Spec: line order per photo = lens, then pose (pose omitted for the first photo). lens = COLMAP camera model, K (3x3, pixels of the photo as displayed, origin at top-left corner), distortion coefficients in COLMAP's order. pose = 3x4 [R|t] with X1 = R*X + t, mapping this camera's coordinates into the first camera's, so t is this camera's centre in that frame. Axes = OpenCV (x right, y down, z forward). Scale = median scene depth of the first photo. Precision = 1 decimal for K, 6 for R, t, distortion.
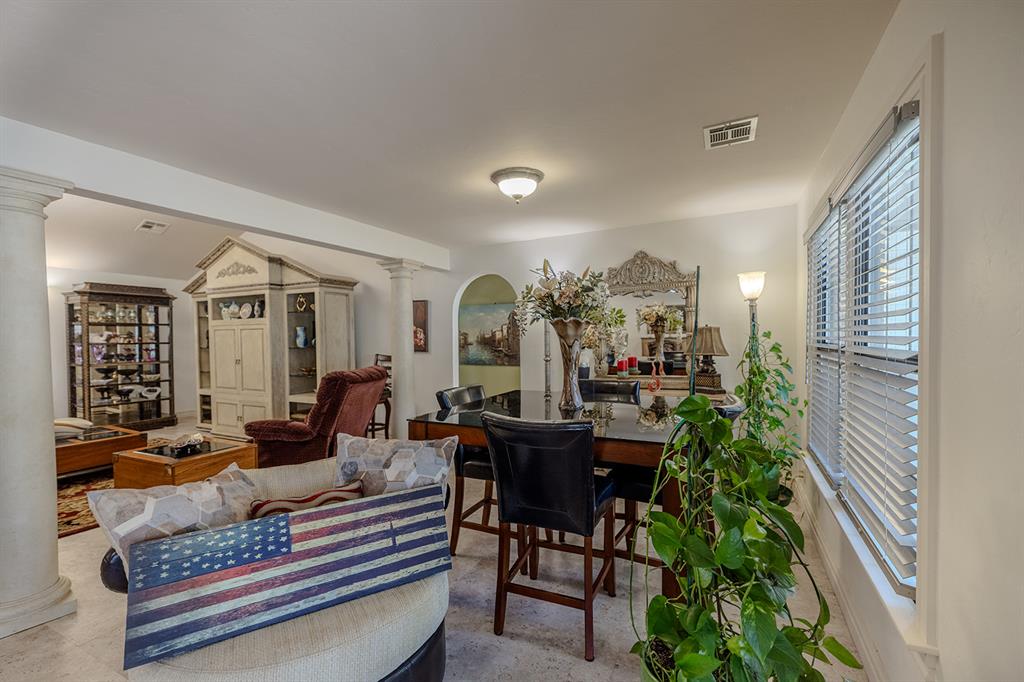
lens RADIAL K [[434.2, 0, 510.1], [0, 434.2, 341.2], [0, 0, 1]] dist [-0.003474, -0.000239]
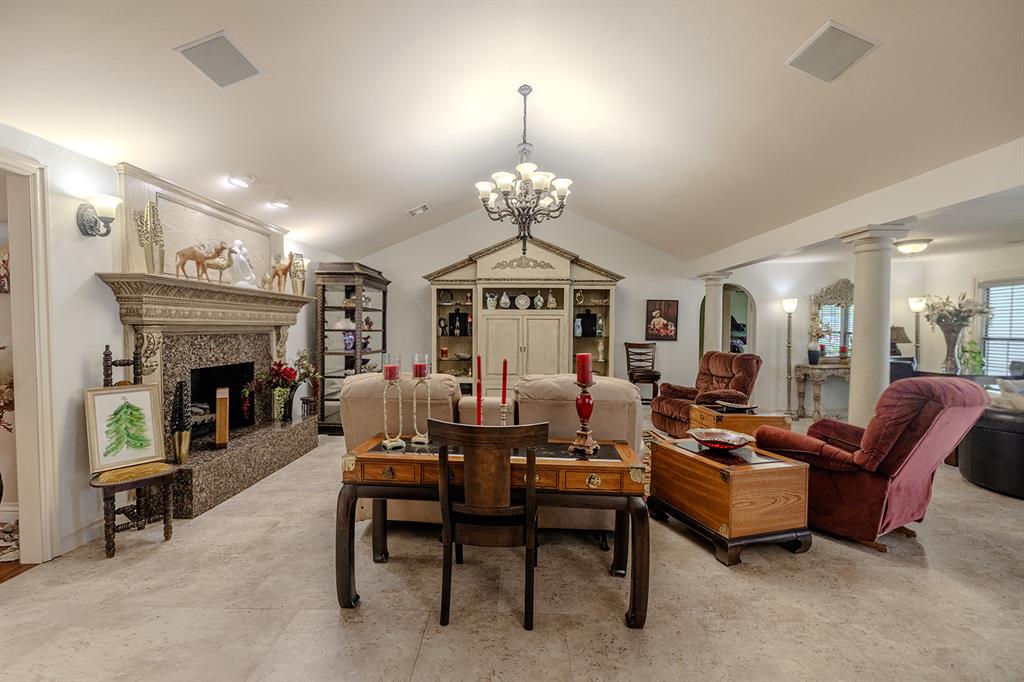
lens RADIAL K [[434.2, 0, 518.8], [0, 434.2, 340.4], [0, 0, 1]] dist [-0.003474, -0.000239]
pose [[0.913100, 0.009340, 0.407628, -1.100371], [-0.009546, 0.999953, -0.001529, 0.027920], [-0.407623, -0.002495, 0.913147, 0.024784]]
